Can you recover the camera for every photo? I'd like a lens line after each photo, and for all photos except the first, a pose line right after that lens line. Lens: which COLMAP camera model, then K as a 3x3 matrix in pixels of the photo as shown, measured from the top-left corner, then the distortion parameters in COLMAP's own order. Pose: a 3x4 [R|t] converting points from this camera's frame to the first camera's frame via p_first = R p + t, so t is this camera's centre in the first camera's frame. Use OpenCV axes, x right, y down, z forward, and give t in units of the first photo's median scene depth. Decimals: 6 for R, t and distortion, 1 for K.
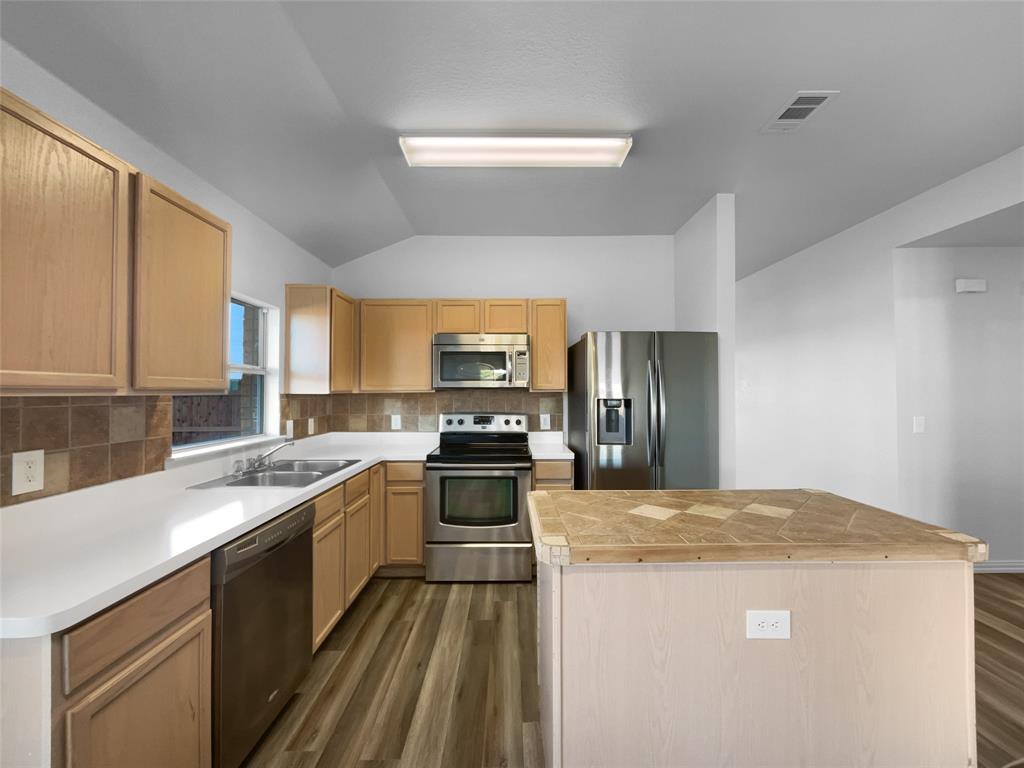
lens RADIAL K [[416.4, 0, 509.3], [0, 416.4, 386.3], [0, 0, 1]] dist [-0.008067, -0.001989]
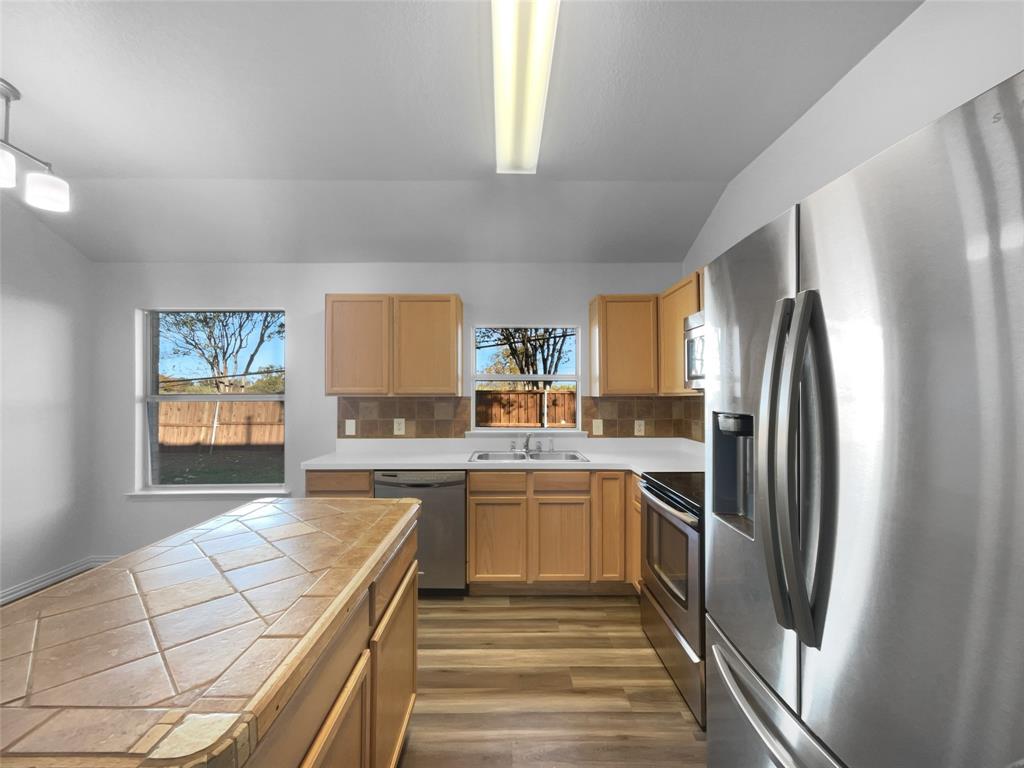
lens RADIAL K [[416.4, 0, 510.1], [0, 416.4, 391.3], [0, 0, 1]] dist [-0.008067, -0.001989]
pose [[-0.002046, -0.015396, -0.999879, 0.977964], [0.016814, 0.999740, -0.015428, 0.028802], [0.999857, -0.016844, -0.001787, 1.181217]]
